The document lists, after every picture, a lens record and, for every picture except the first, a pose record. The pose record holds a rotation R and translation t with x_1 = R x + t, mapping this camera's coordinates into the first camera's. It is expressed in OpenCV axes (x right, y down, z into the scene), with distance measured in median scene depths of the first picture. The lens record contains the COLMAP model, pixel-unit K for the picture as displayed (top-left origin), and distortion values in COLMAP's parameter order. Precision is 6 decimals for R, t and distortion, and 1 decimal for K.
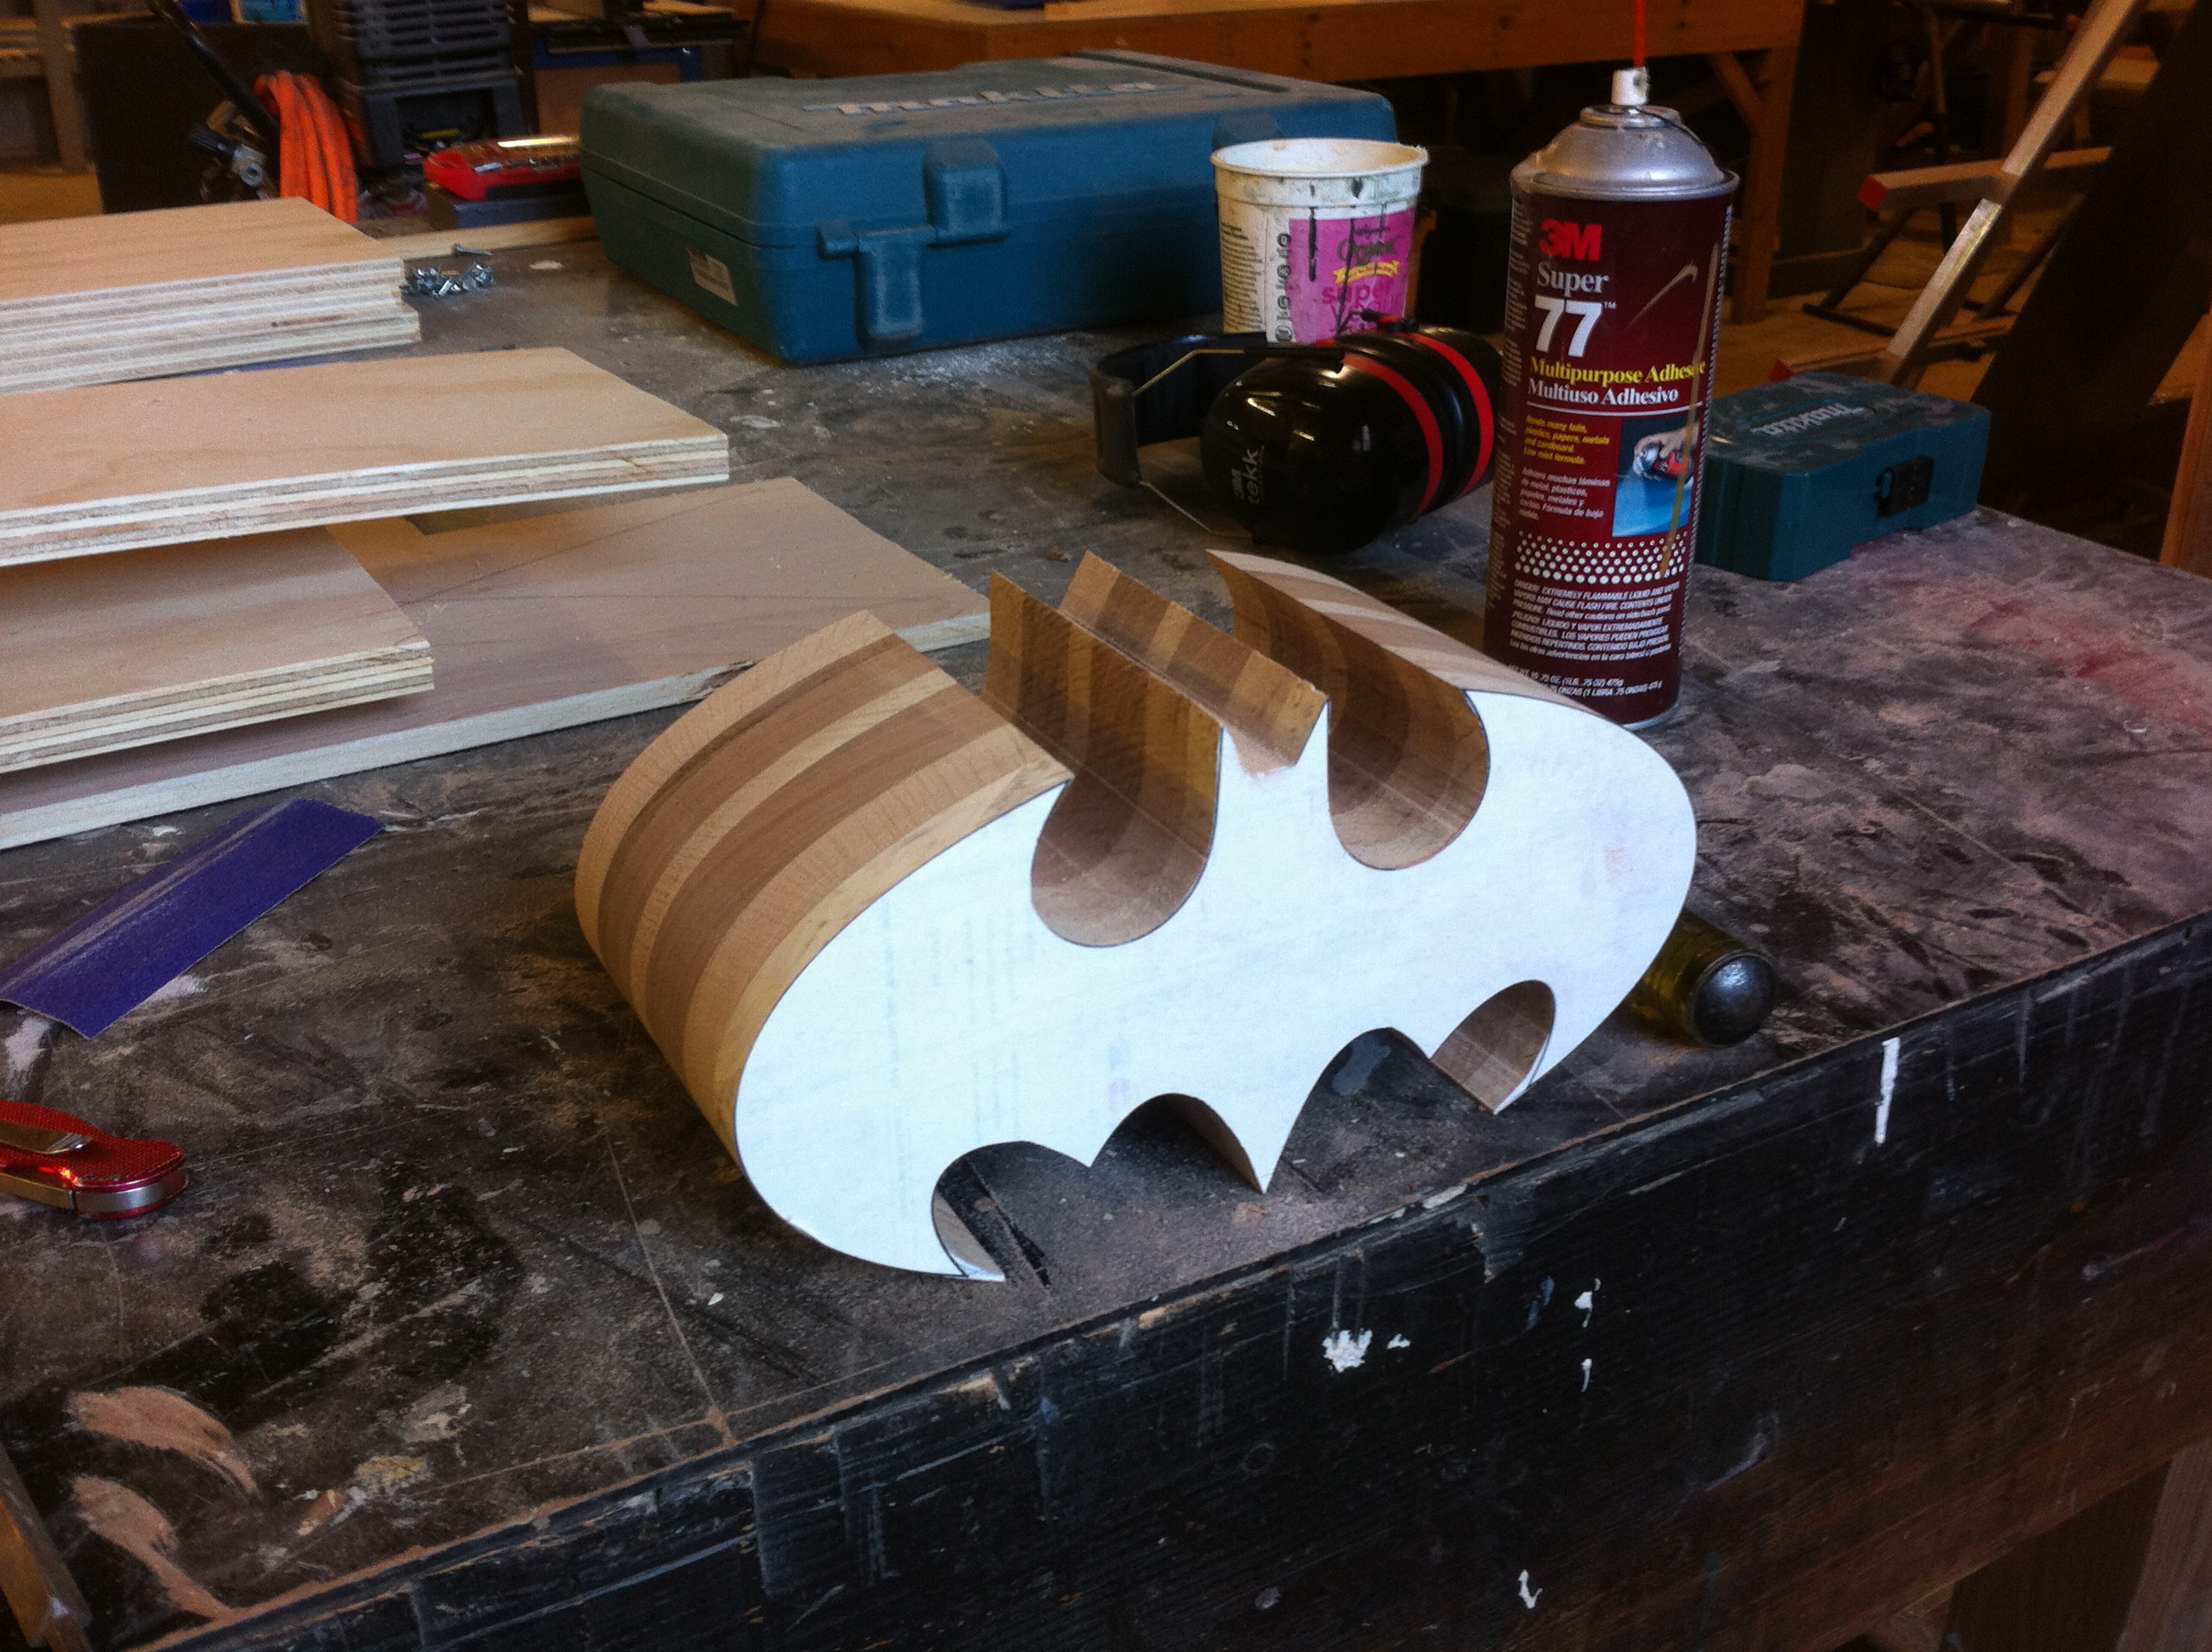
lens RADIAL K [[2141.2, 0, 1116.6], [0, 2141.2, 812.7], [0, 0, 1]] dist [0.090246, -0.365521]
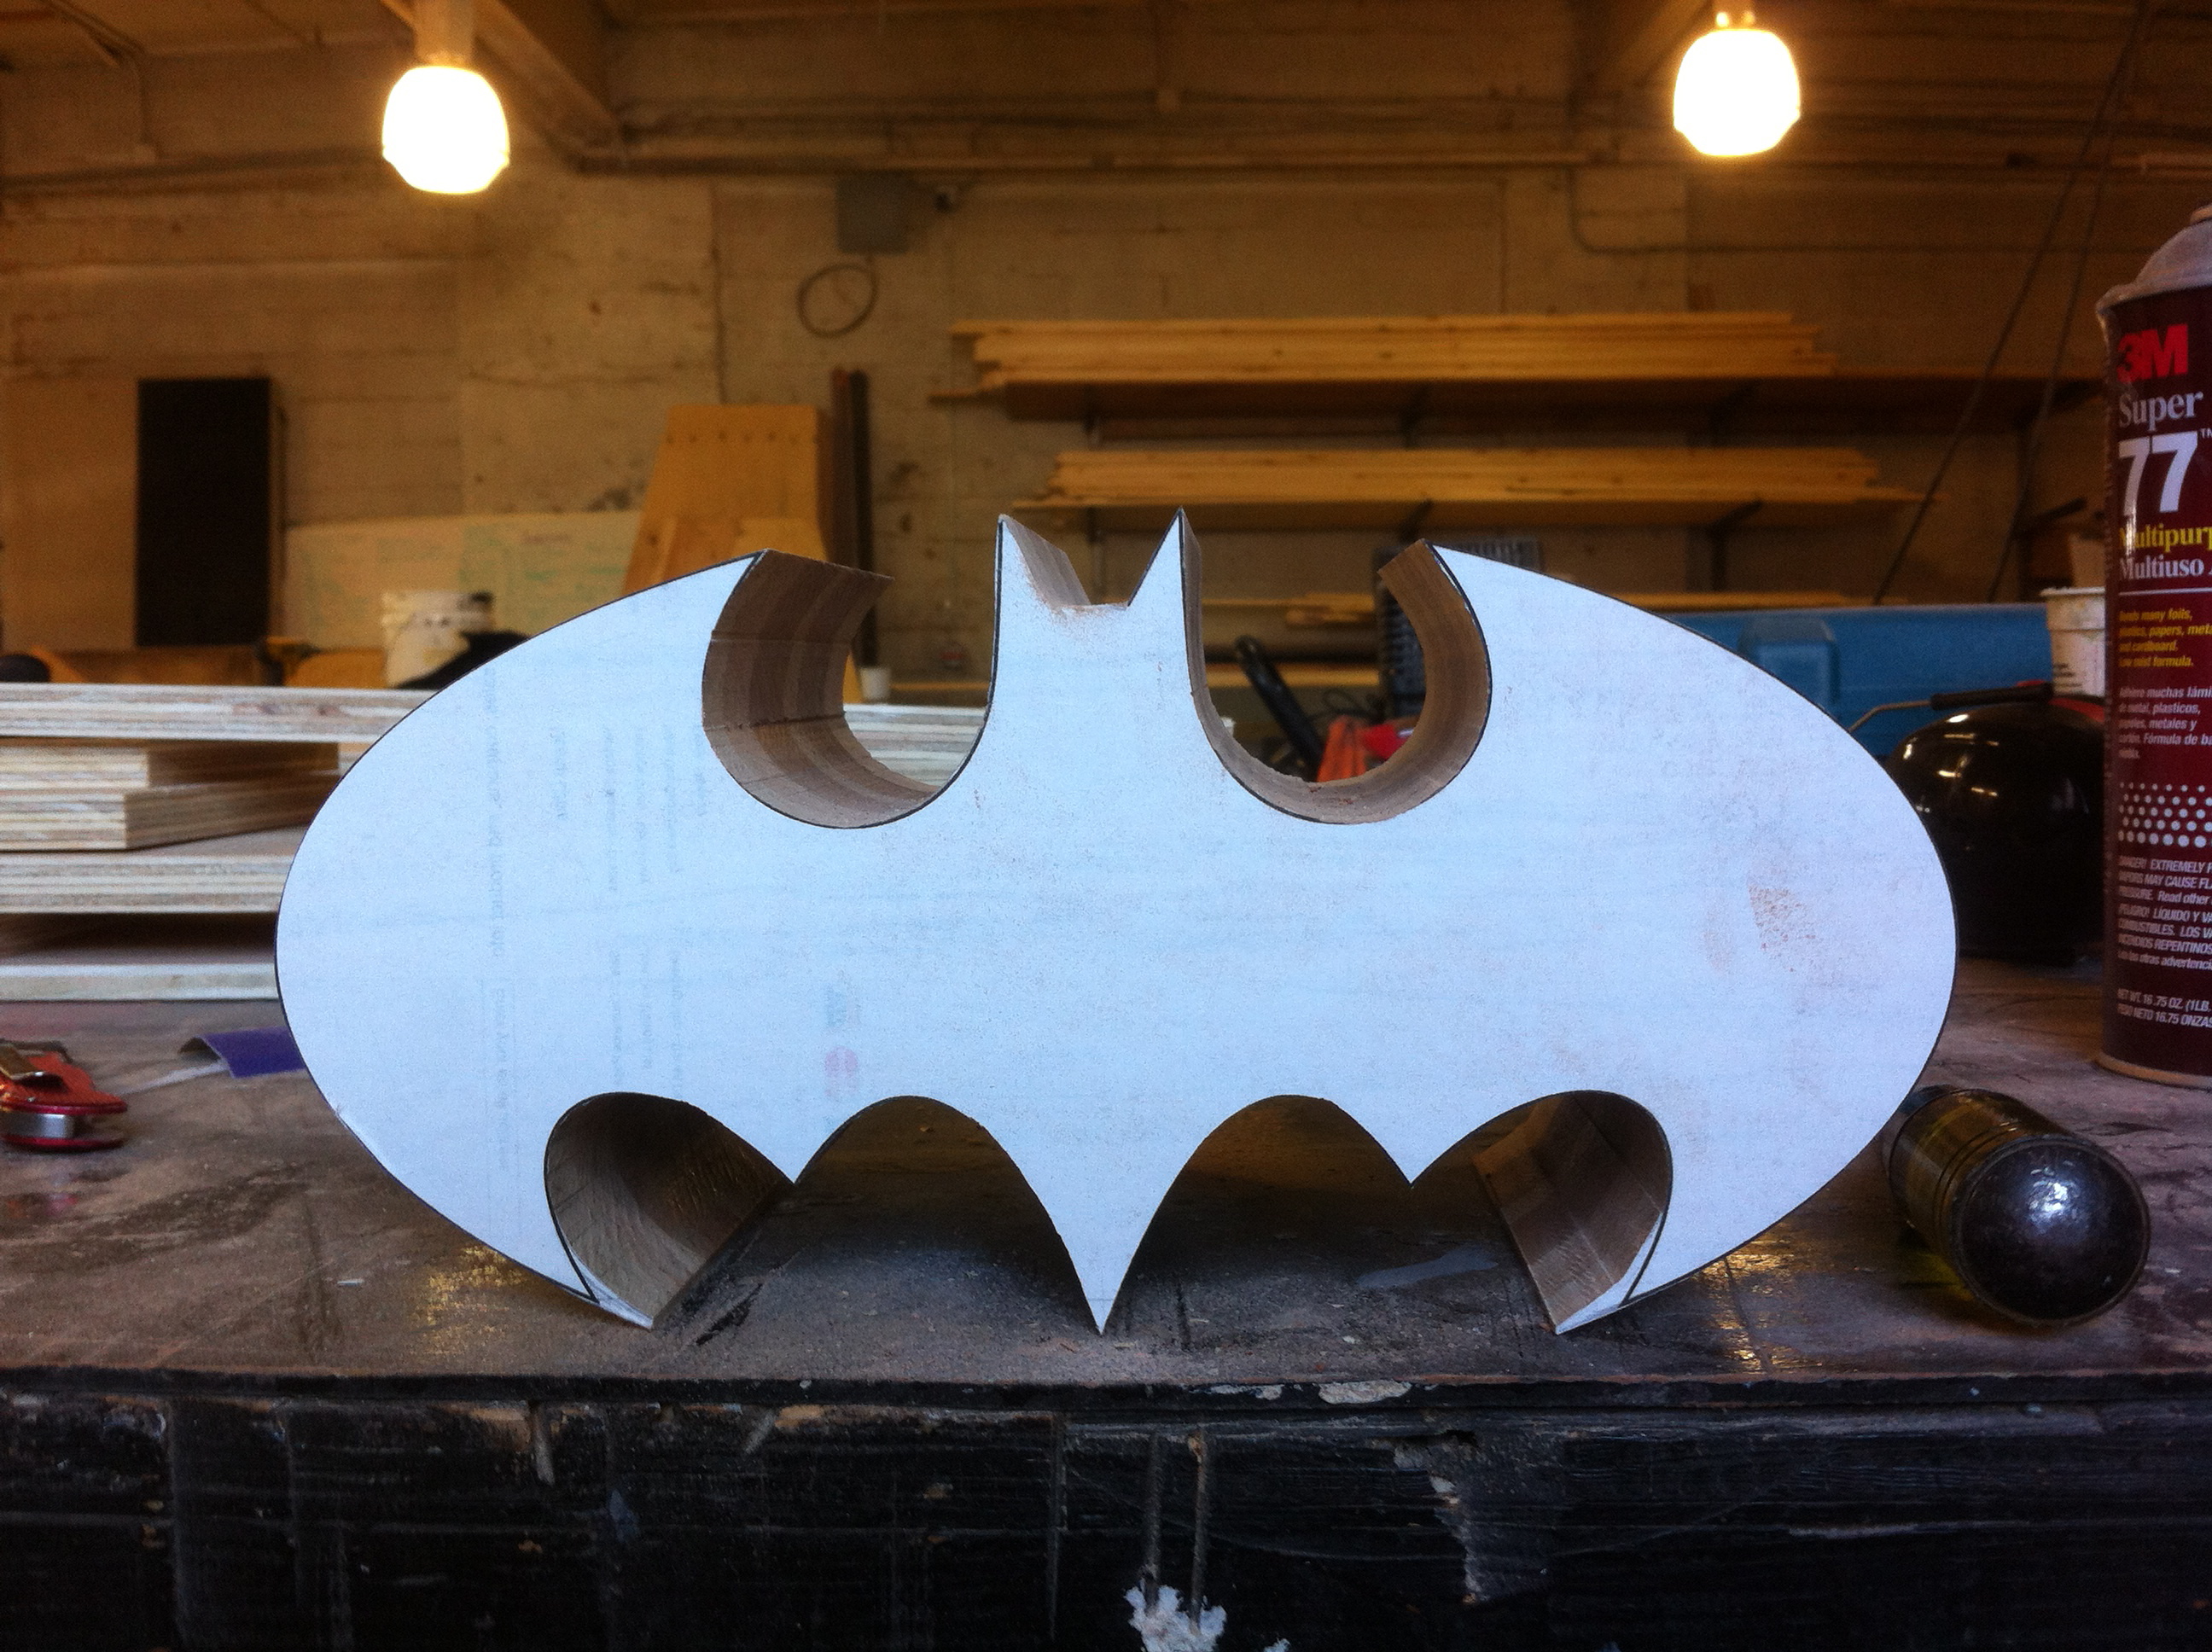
lens RADIAL K [[2141.2, 0, 1116.6], [0, 2141.2, 812.7], [0, 0, 1]] dist [0.090246, -0.365521]
pose [[0.843403, 0.023447, -0.536769, 0.396374], [-0.219668, 0.926780, -0.304672, 0.218915], [0.490323, 0.374872, 0.786800, 0.424375]]
